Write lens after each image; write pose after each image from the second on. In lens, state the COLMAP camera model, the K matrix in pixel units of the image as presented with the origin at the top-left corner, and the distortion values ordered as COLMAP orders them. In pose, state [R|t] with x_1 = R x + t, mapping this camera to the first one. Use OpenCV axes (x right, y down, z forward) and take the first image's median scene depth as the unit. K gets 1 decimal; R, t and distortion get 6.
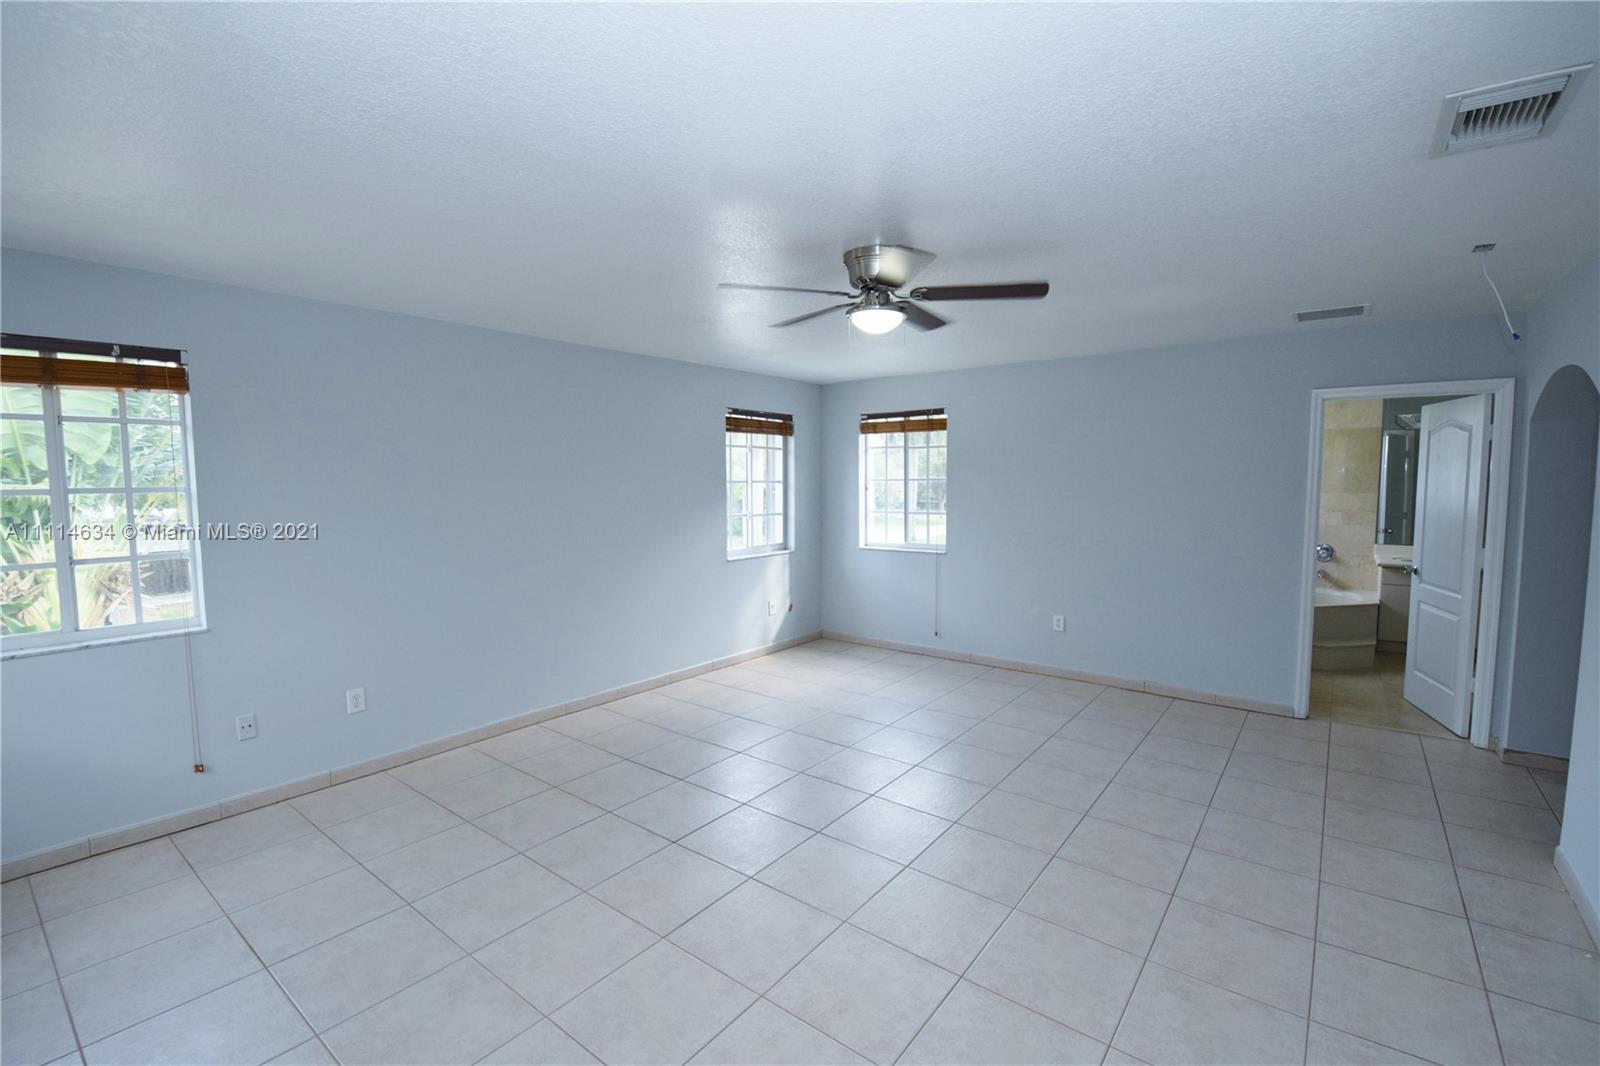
lens RADIAL K [[714.5, 0, 800.0], [0, 714.5, 533.0], [0, 0, 1]] dist [0.001702, -0.000045]
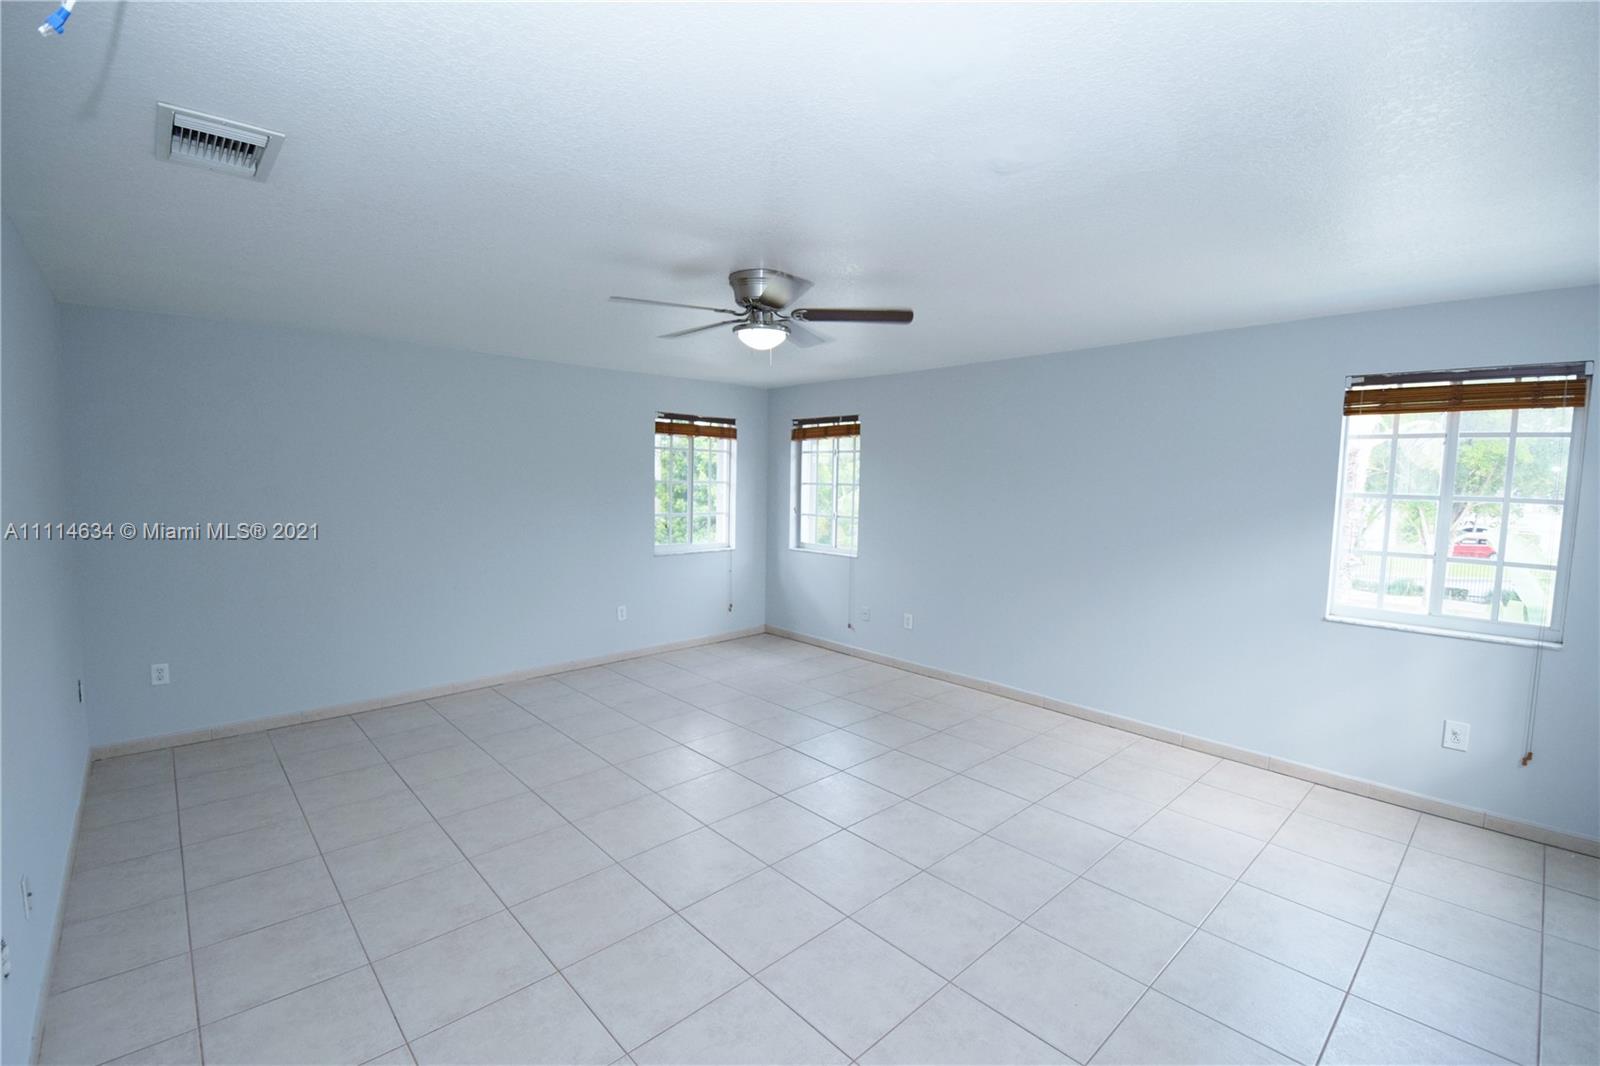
lens RADIAL K [[697.5, 0, 806.4], [0, 697.5, 542.3], [0, 0, 1]] dist [0.024787, -0.035285]
pose [[-0.164228, 0.084001, -0.982839, 1.014412], [-0.098067, 0.990041, 0.101003, -0.080354], [0.981536, 0.112971, -0.154355, 1.112220]]
